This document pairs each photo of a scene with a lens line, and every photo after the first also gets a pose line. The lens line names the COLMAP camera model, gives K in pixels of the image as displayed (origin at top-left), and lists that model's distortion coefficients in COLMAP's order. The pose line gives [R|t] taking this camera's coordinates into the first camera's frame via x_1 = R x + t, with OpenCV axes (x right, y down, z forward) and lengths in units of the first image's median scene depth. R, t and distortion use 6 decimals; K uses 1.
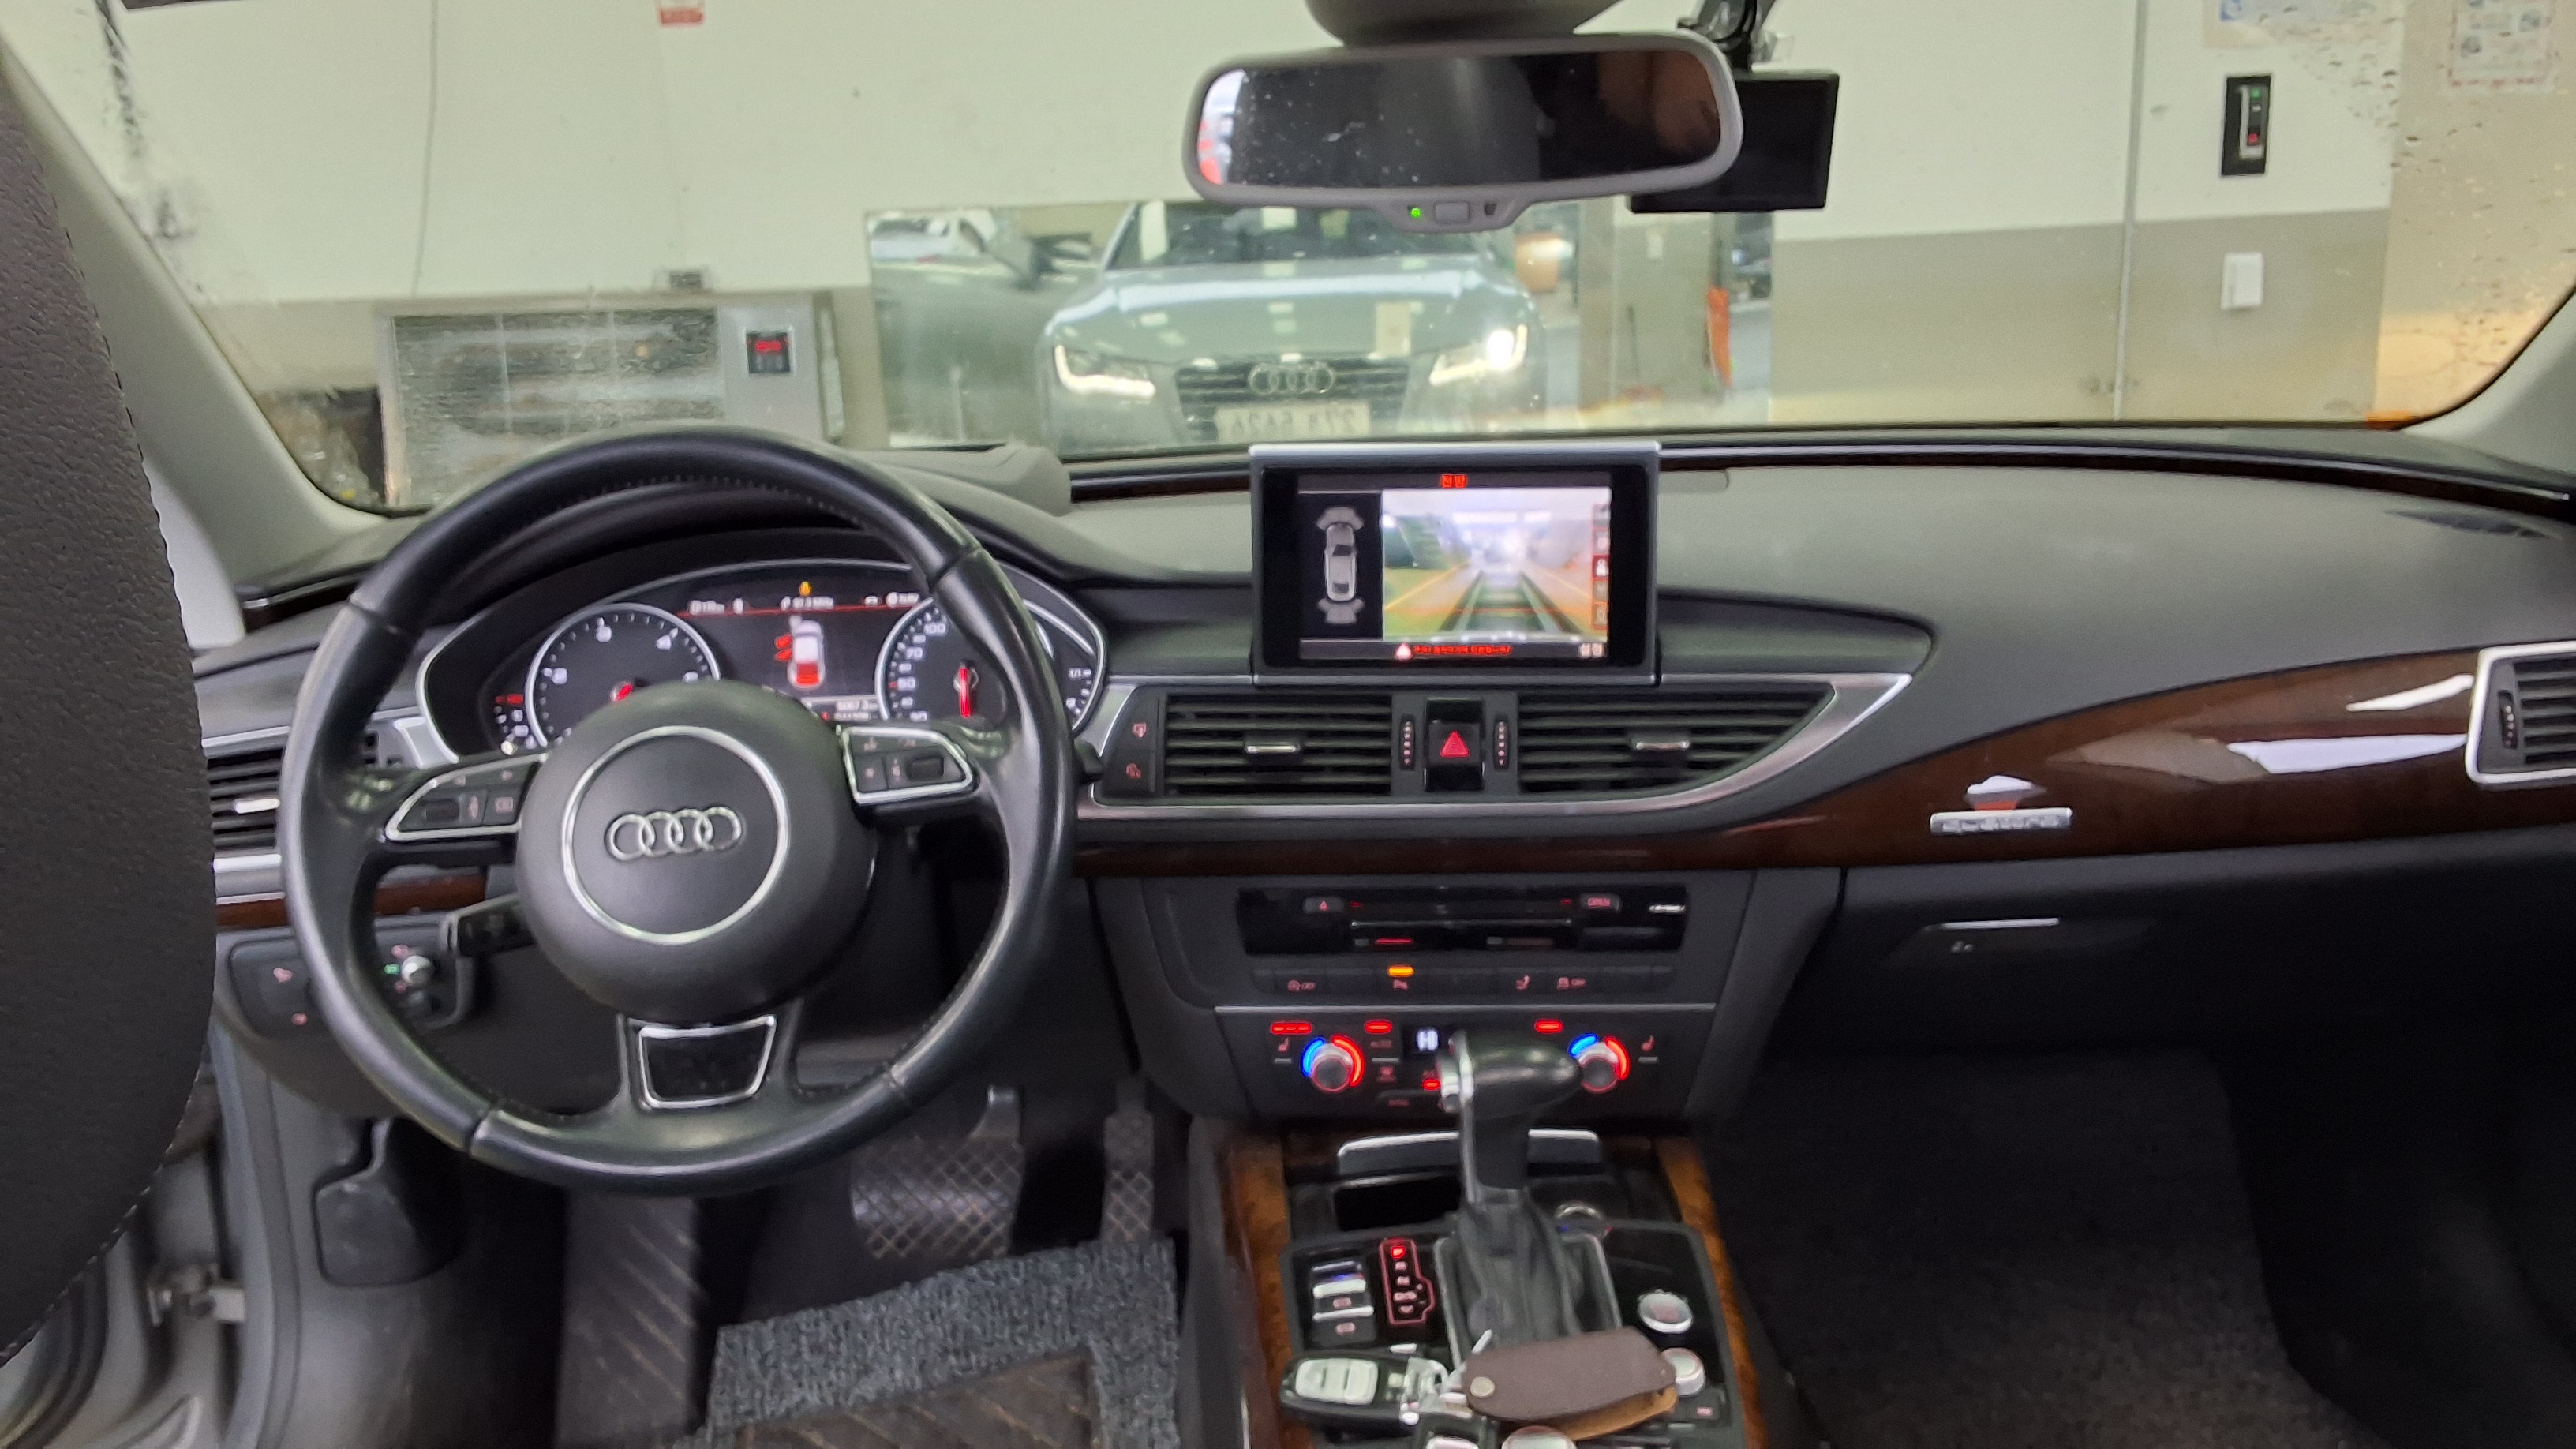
lens RADIAL K [[1791.7, 0, 1288.0], [0, 1791.7, 724.5], [0, 0, 1]] dist [0.005981, -0.000343]
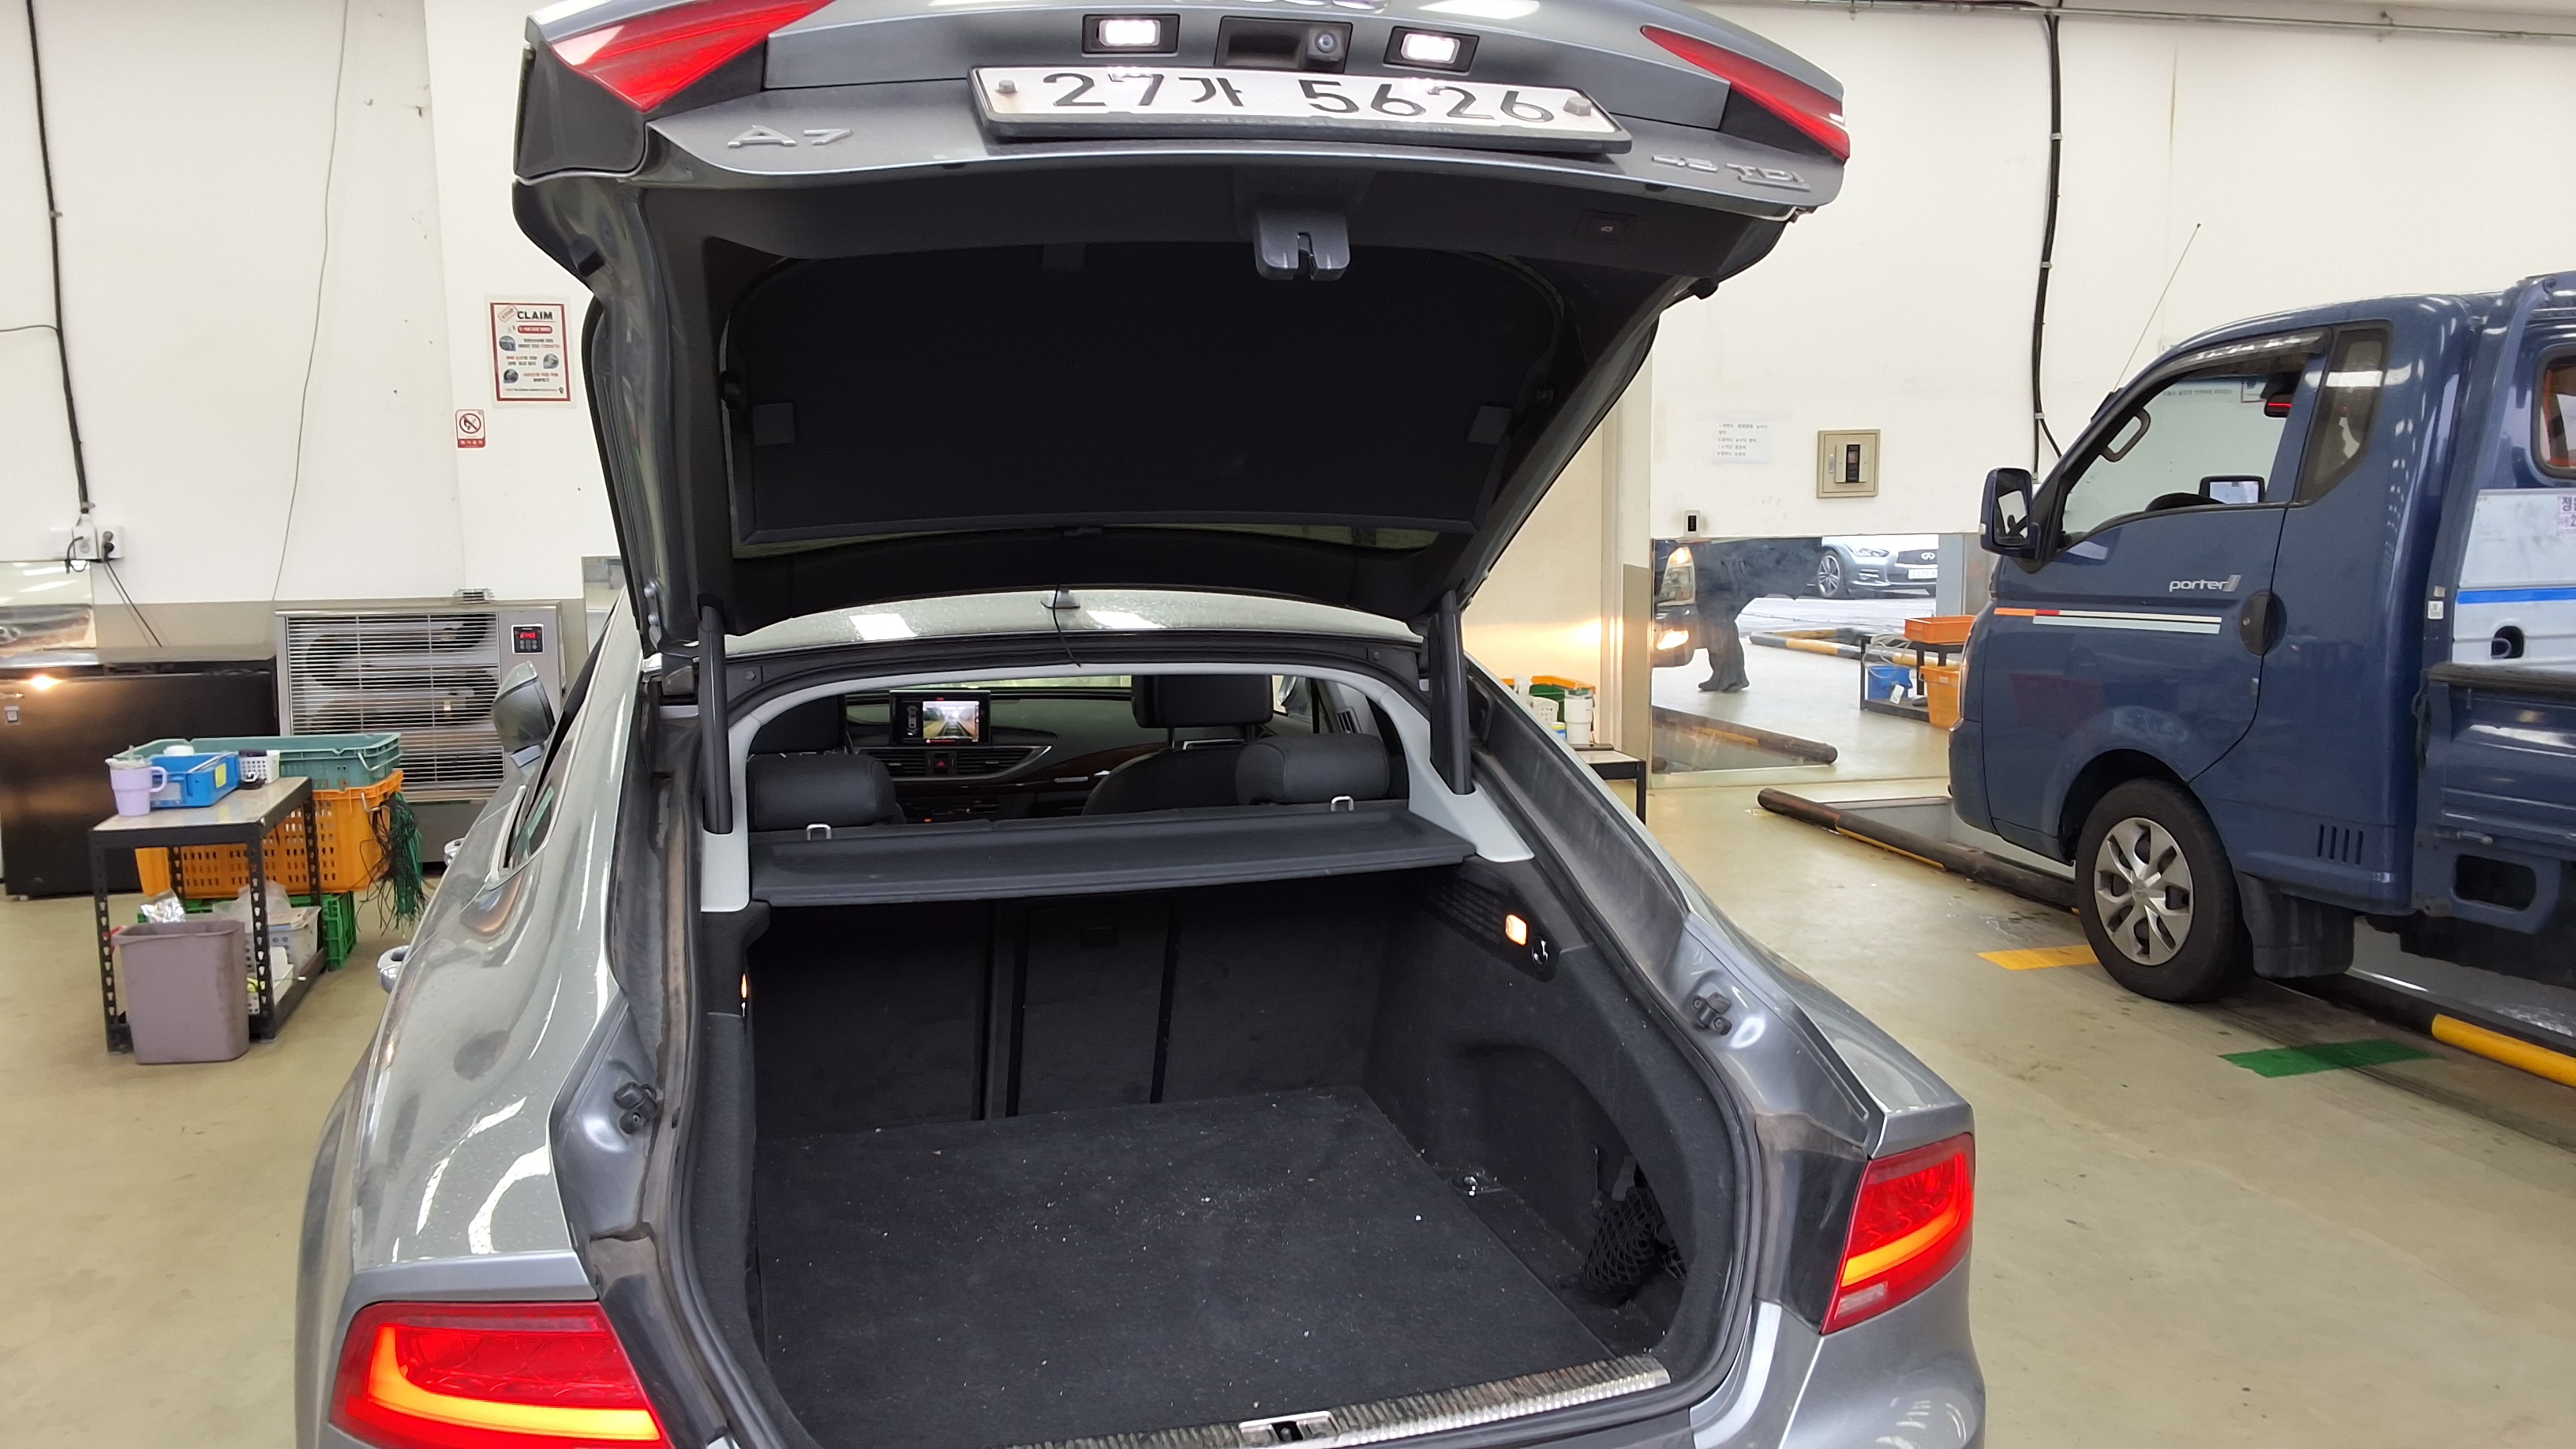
lens RADIAL K [[1791.7, 0, 1288.0], [0, 1791.7, 724.5], [0, 0, 1]] dist [0.005981, -0.000343]
pose [[0.959856, -0.001049, 0.280490, -0.073767], [0.040346, 0.990110, -0.134363, 0.126305], [-0.277575, 0.140286, 0.950406, -0.778879]]
